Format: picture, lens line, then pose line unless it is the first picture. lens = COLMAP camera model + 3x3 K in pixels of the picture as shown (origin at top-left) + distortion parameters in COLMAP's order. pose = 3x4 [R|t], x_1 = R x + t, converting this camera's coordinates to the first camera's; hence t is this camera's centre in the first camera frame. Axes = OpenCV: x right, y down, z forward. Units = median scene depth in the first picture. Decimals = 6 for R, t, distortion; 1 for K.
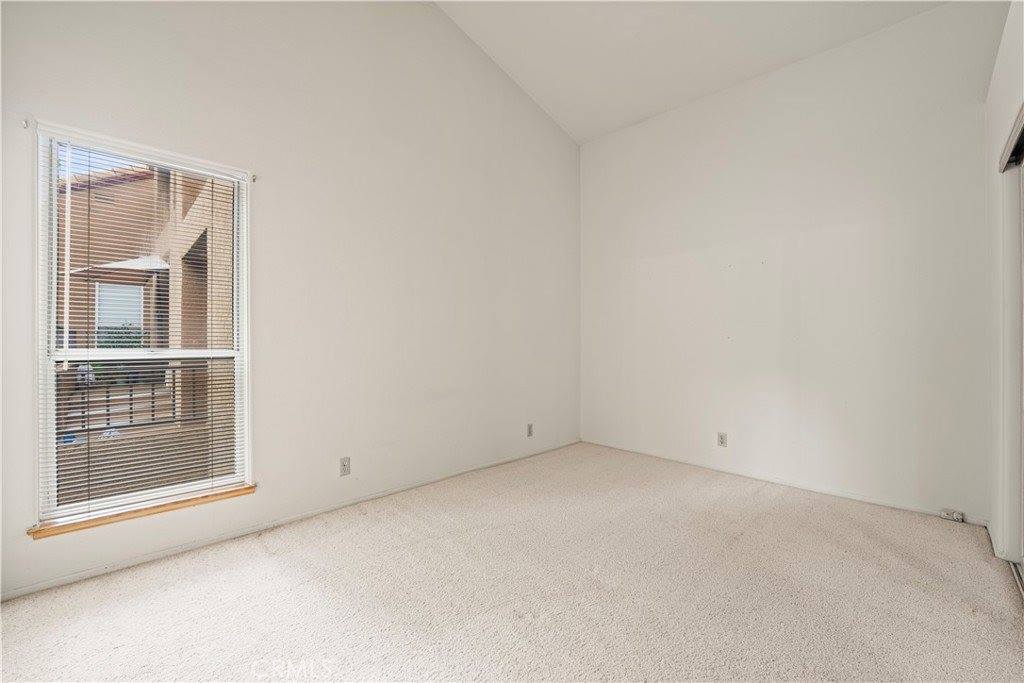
lens RADIAL K [[415.3, 0, 511.7], [0, 415.3, 341.2], [0, 0, 1]] dist [-0.007448, -0.000988]
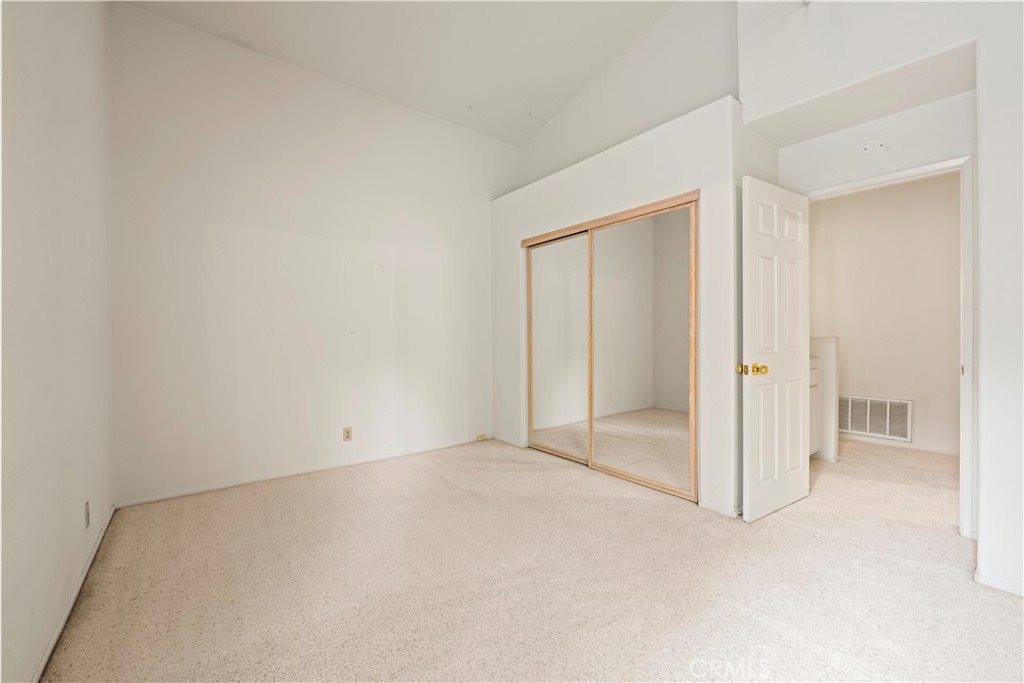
lens RADIAL K [[415.3, 0, 512.2], [0, 415.3, 338.8], [0, 0, 1]] dist [-0.007448, -0.000988]
pose [[0.112854, -0.005972, 0.993594, -0.459020], [0.003547, 0.999978, 0.005608, 0.004314], [-0.993605, 0.002891, 0.112872, 0.516841]]
